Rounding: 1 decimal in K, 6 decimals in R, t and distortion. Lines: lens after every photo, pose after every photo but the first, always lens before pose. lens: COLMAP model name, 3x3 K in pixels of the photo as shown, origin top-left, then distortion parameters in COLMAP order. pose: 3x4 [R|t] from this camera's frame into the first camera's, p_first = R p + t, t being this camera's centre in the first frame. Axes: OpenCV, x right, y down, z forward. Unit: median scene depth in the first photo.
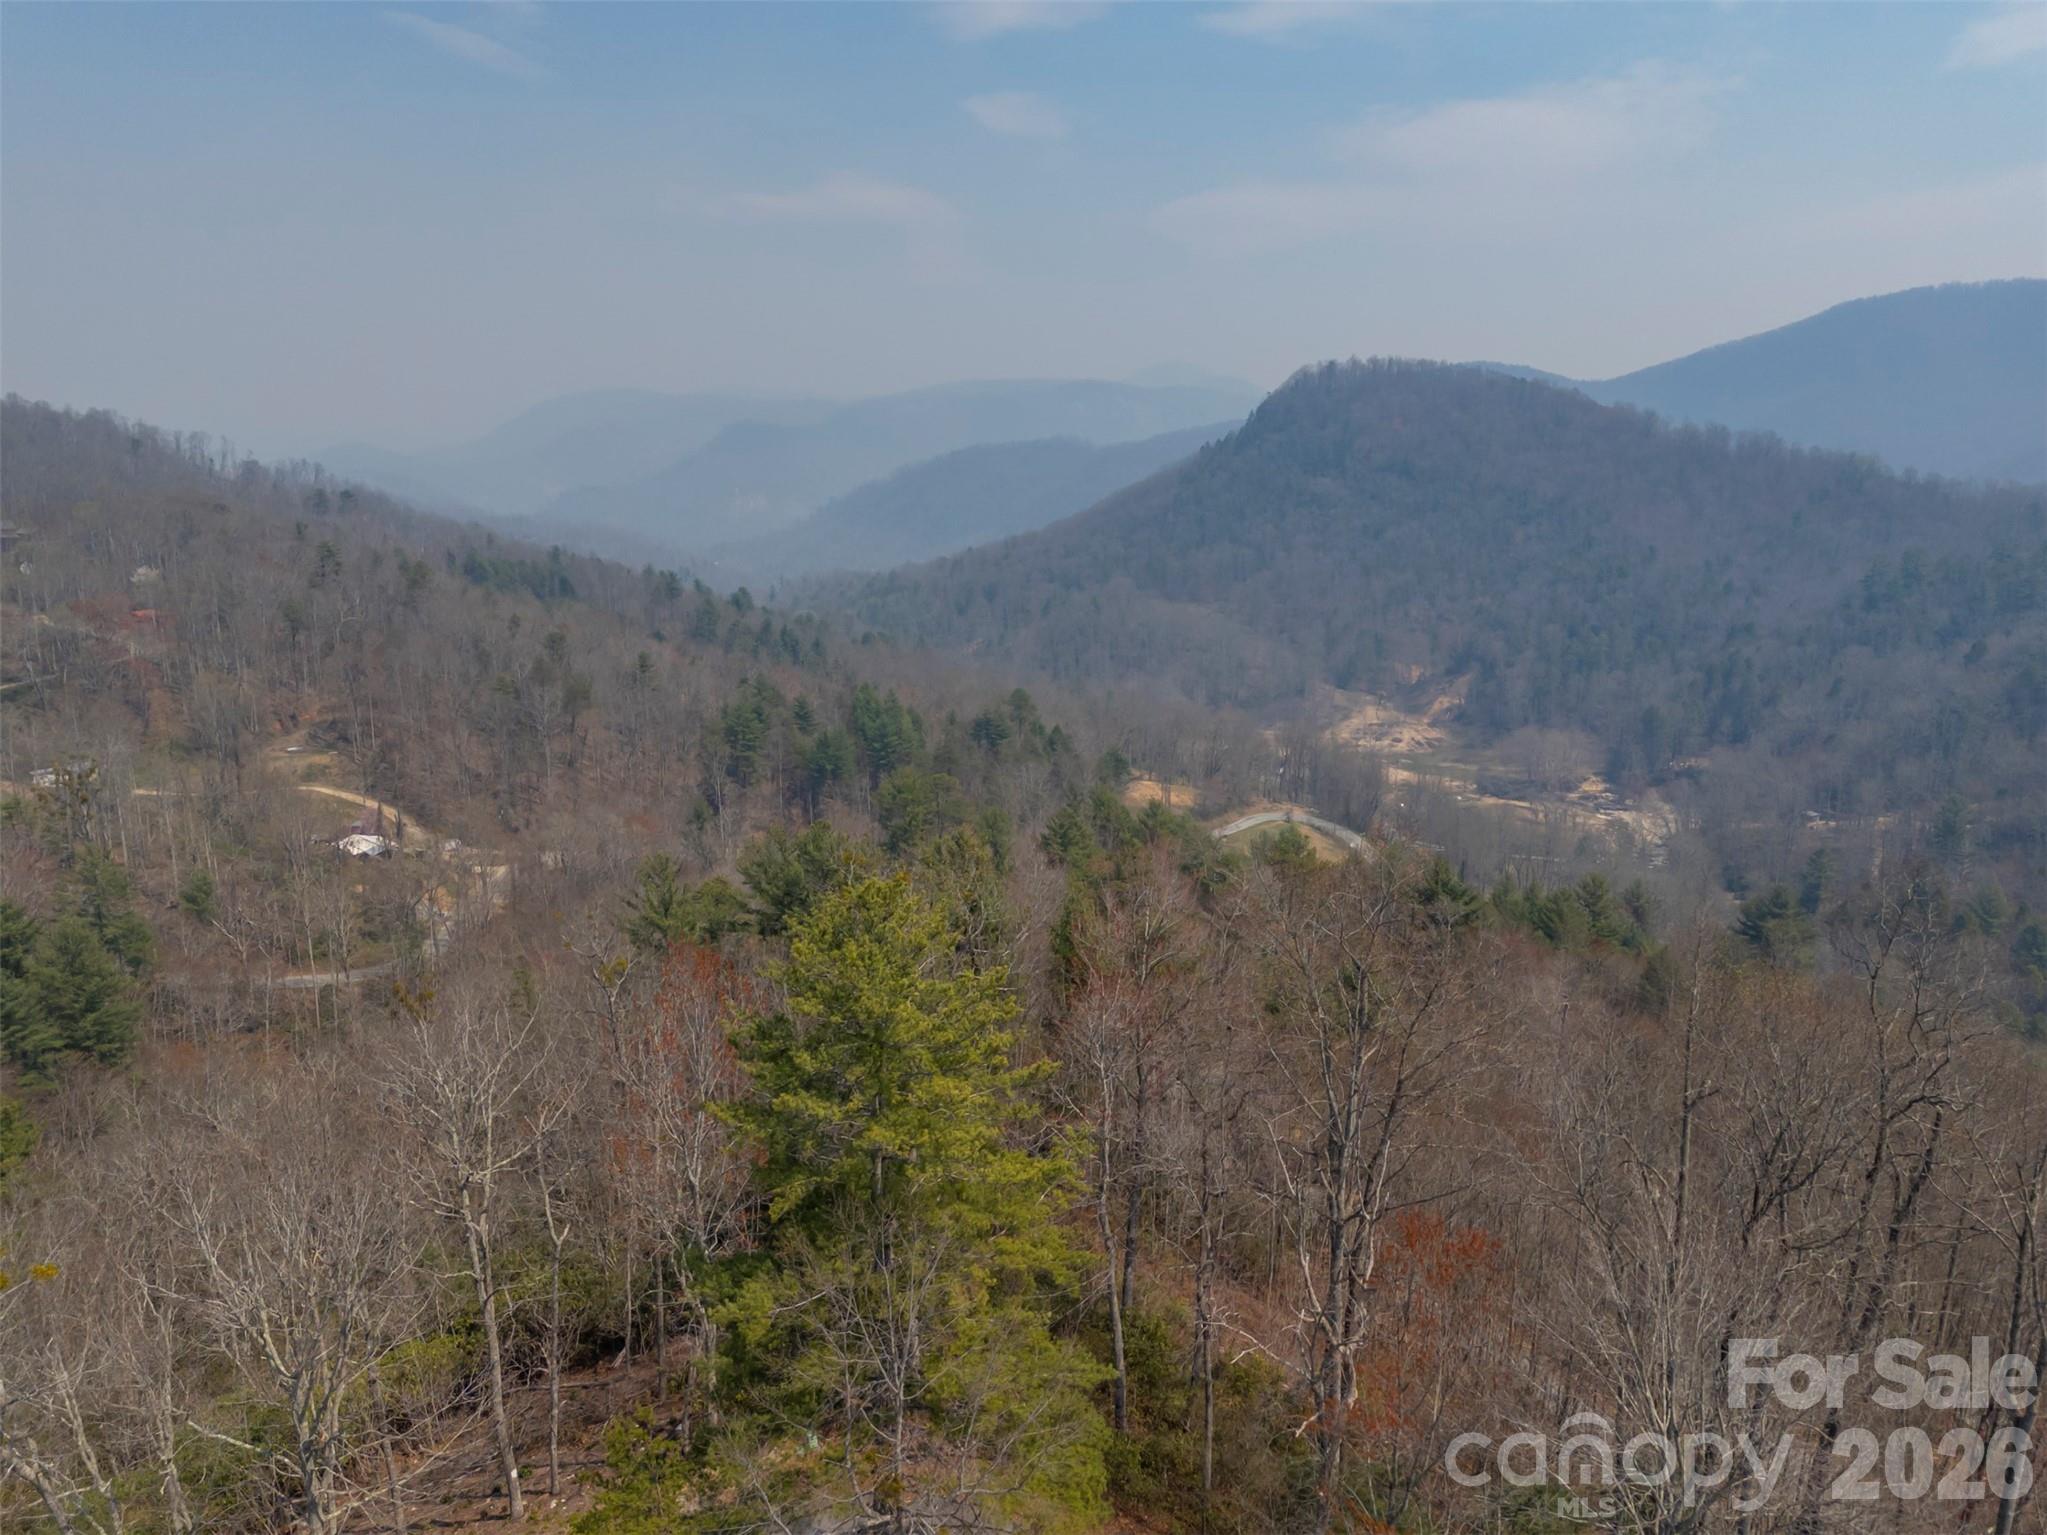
lens RADIAL K [[1504.4, 0, 1023.0], [0, 1504.4, 764.8], [0, 0, 1]] dist [0.100296, -0.076271]
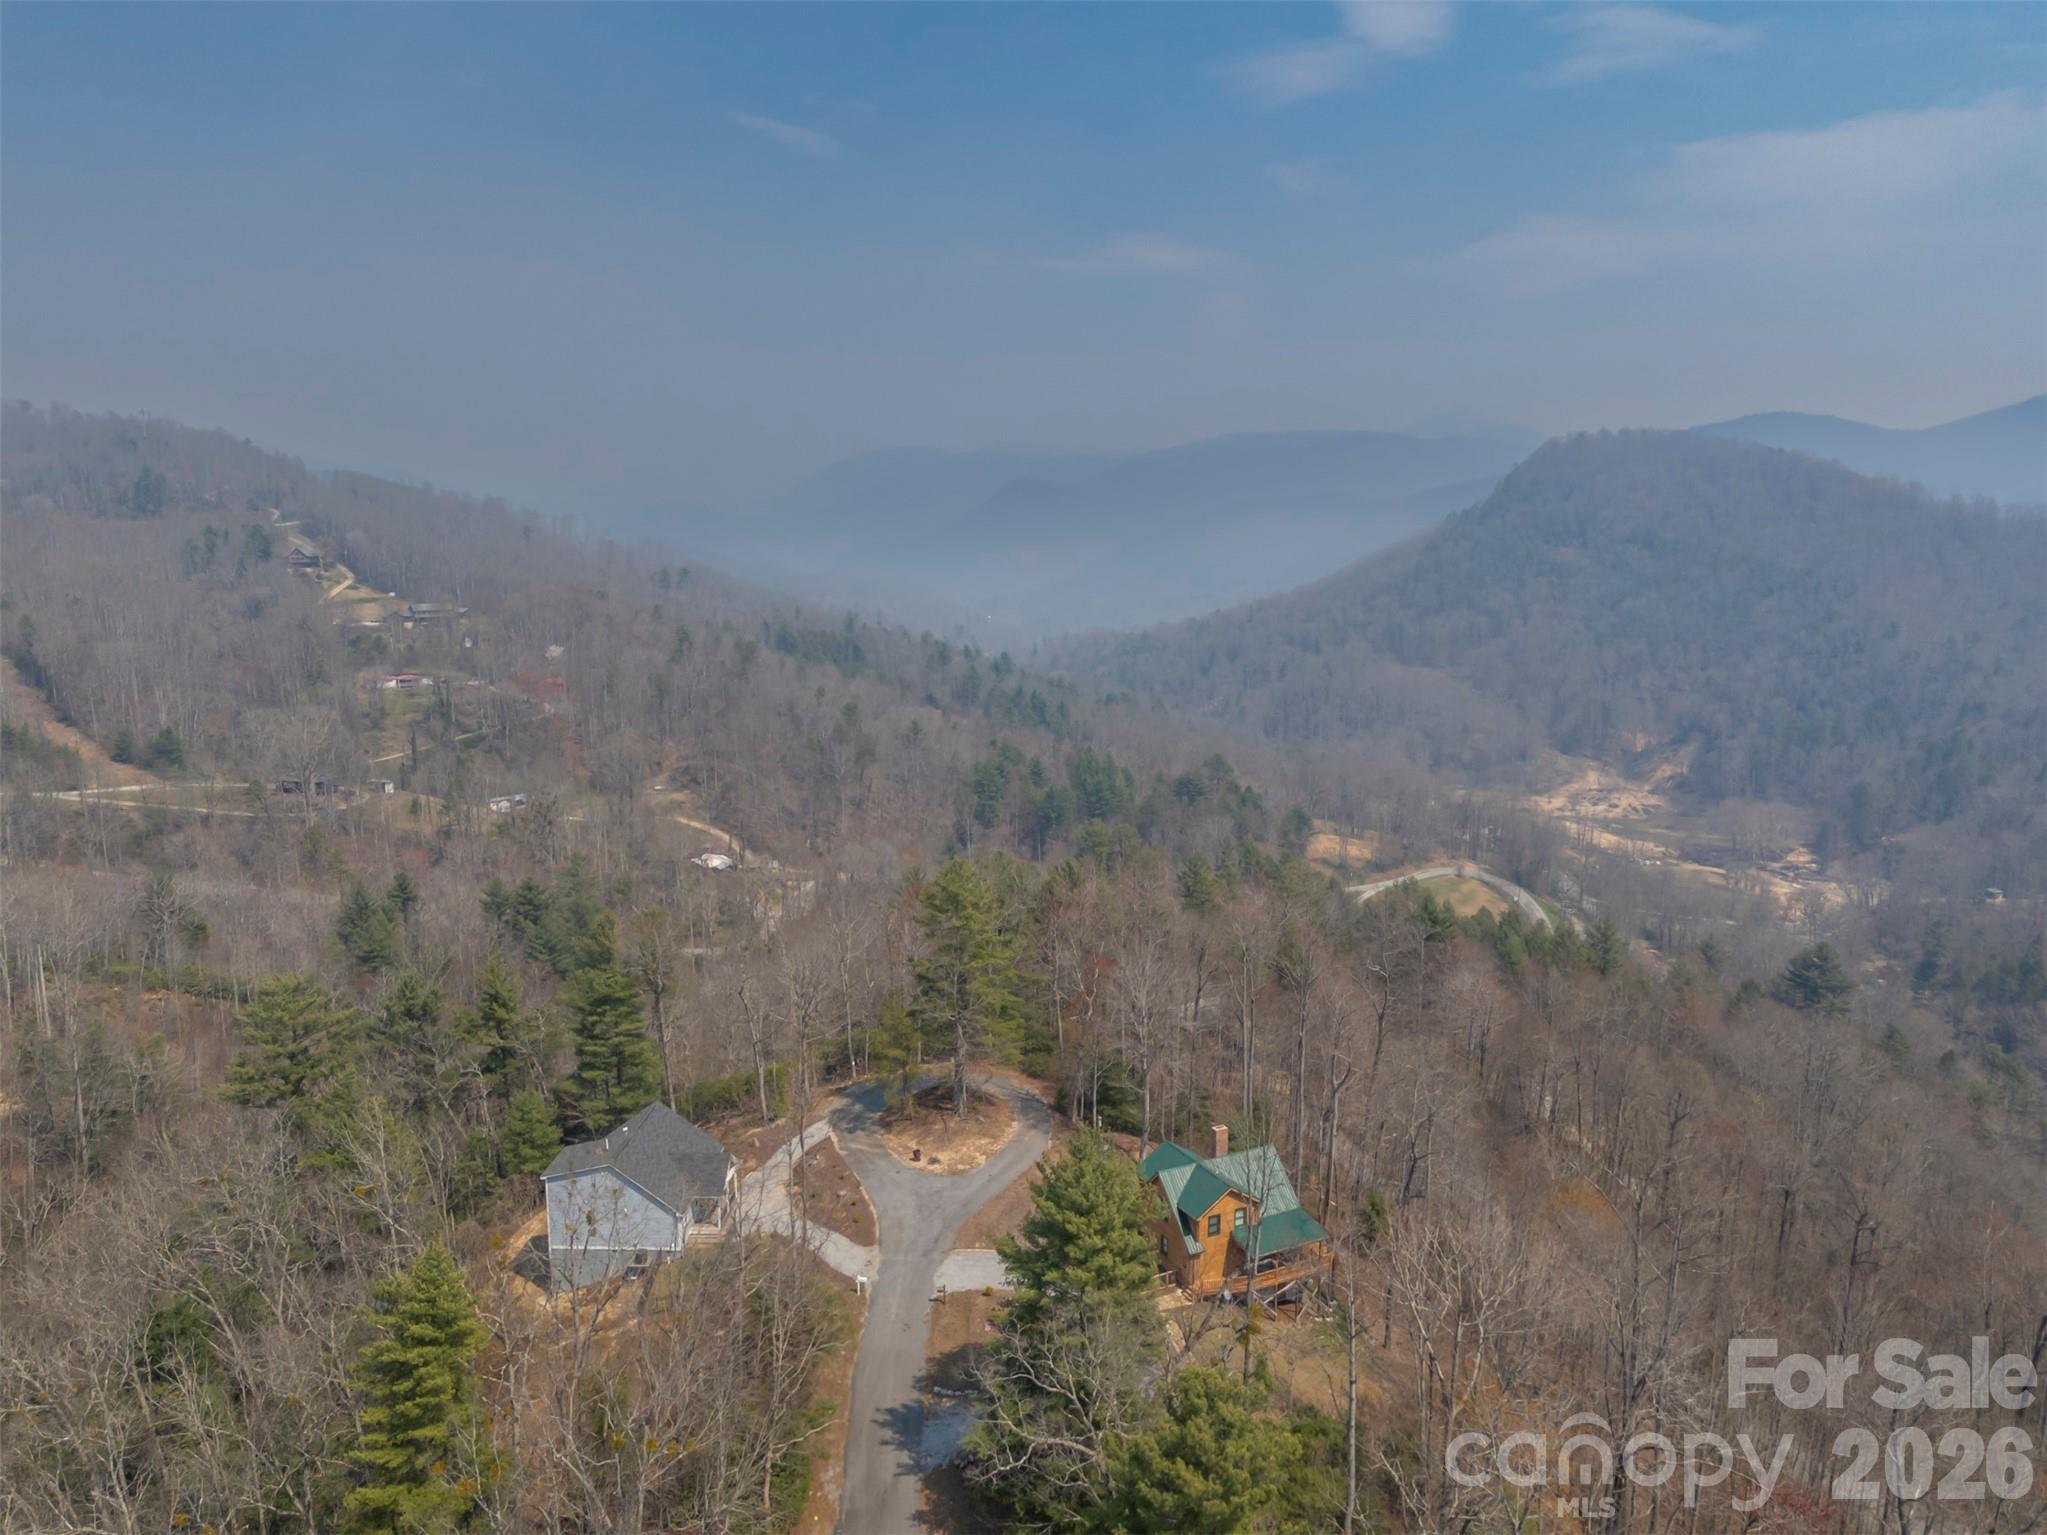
lens RADIAL K [[1504.4, 0, 1013.1], [0, 1504.4, 757.8], [0, 0, 1]] dist [0.100296, -0.076271]
pose [[0.982920, 0.026815, -0.182072, 0.036941], [-0.033001, 0.998973, -0.031035, -0.003438], [0.181052, 0.036514, 0.982795, -0.138529]]
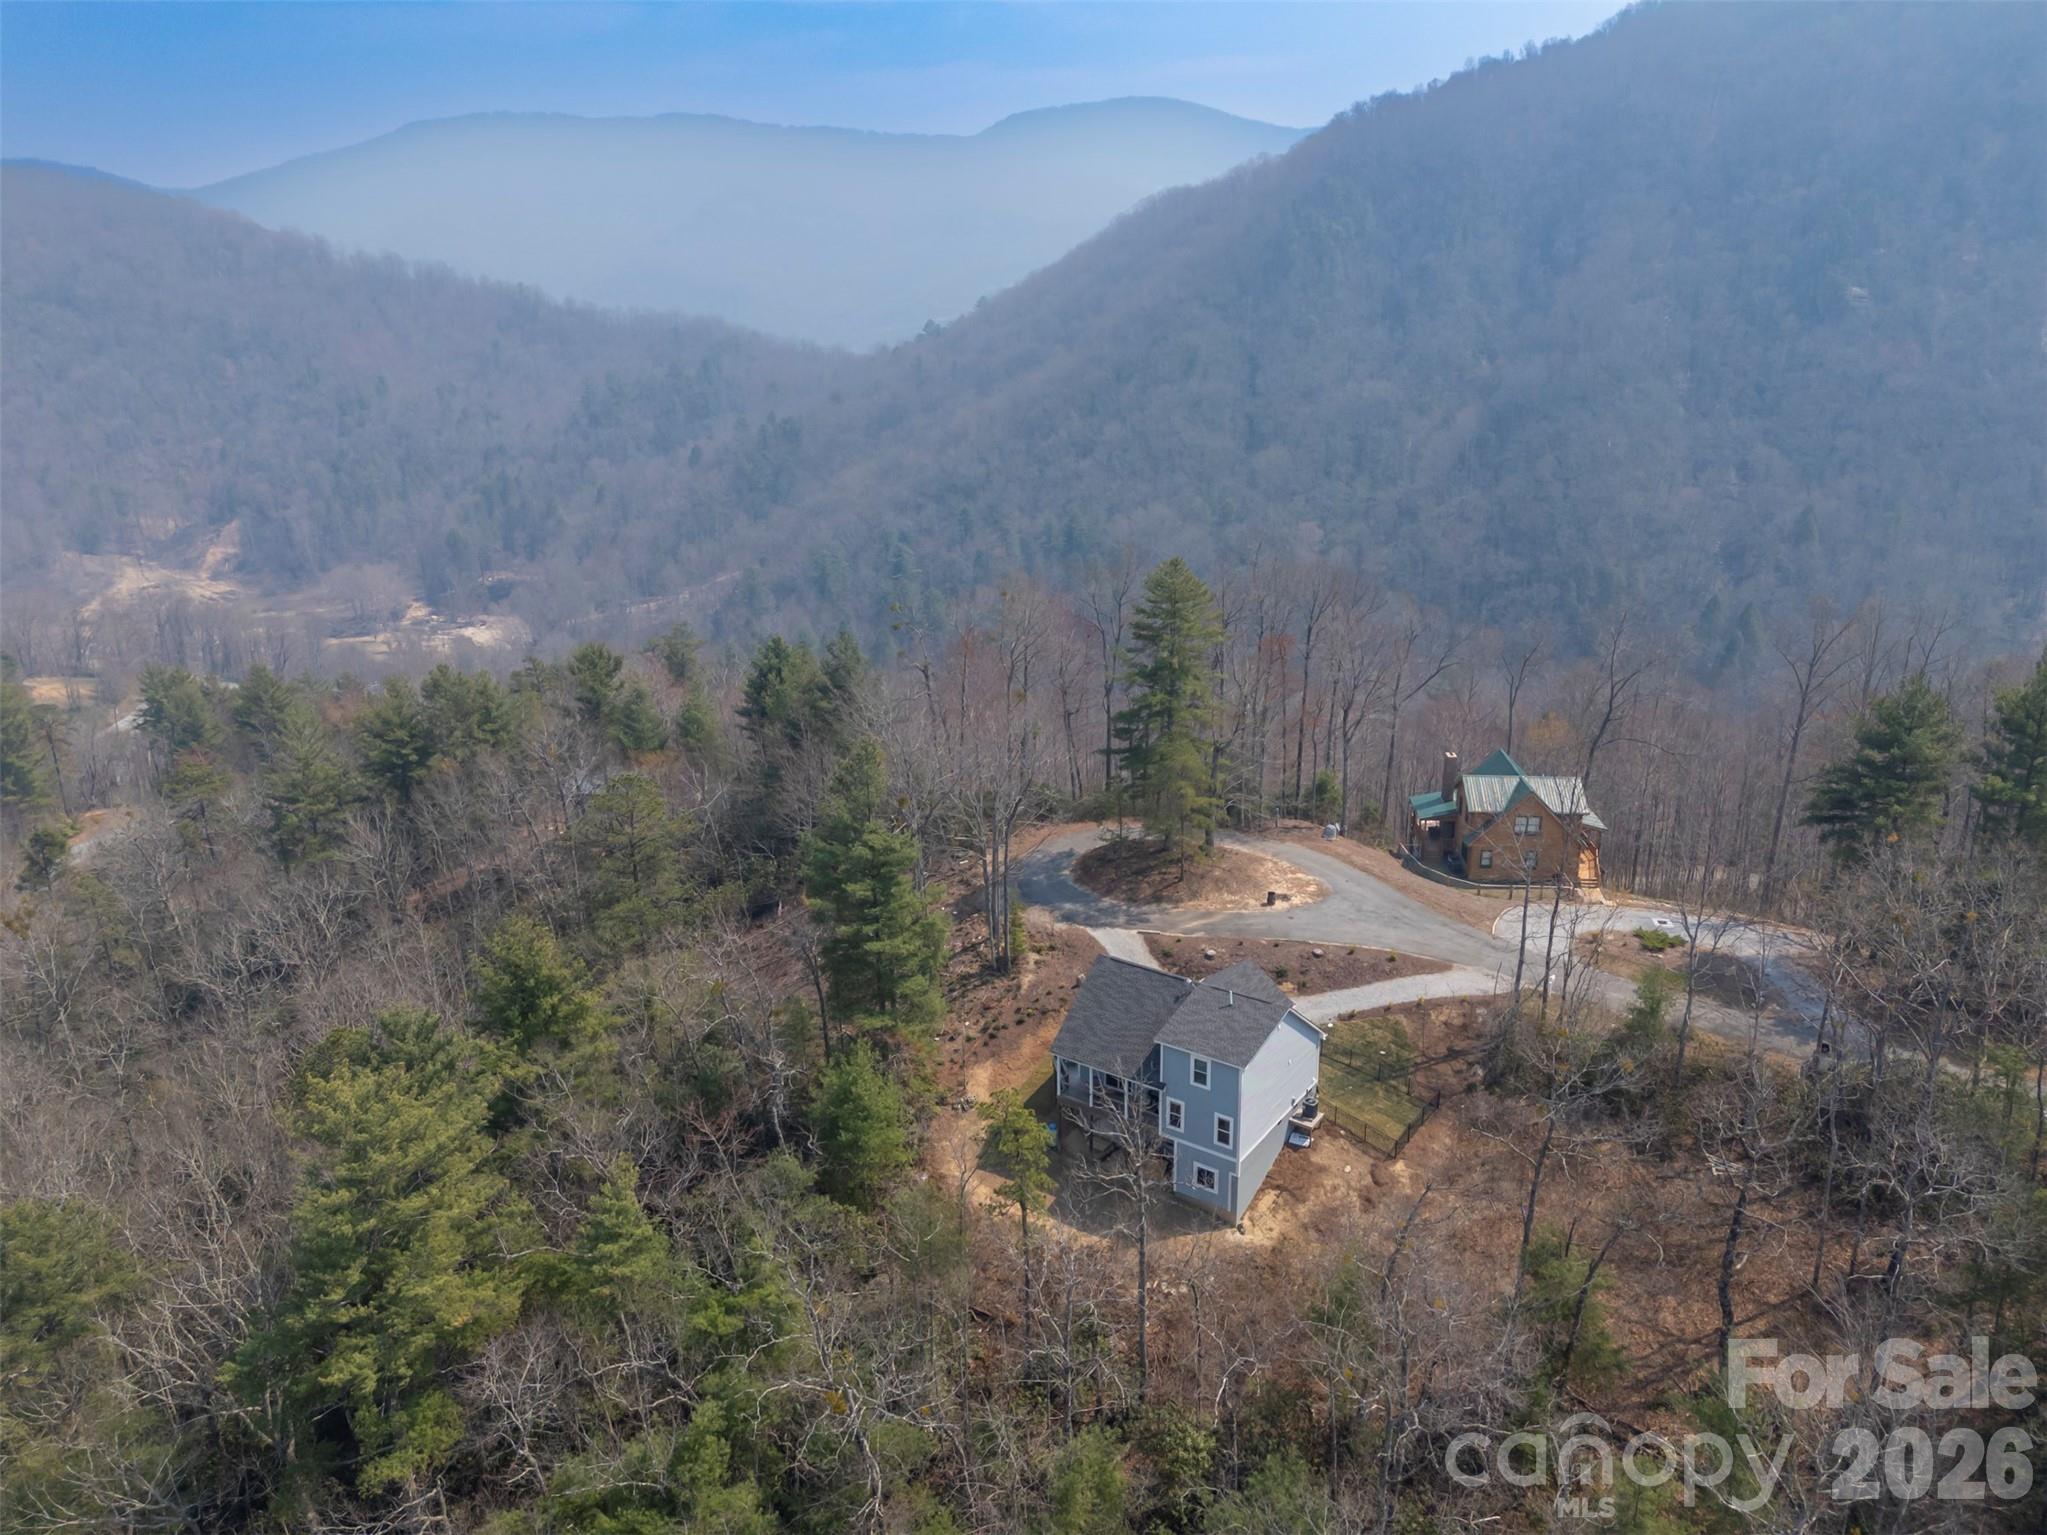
lens RADIAL K [[1504.4, 0, 1027.8], [0, 1504.4, 771.1], [0, 0, 1]] dist [0.100296, -0.076271]
pose [[0.665363, -0.241589, 0.706348, -0.129498], [0.158439, 0.970331, 0.182632, -0.005367], [-0.729513, -0.009604, 0.683899, -0.045299]]
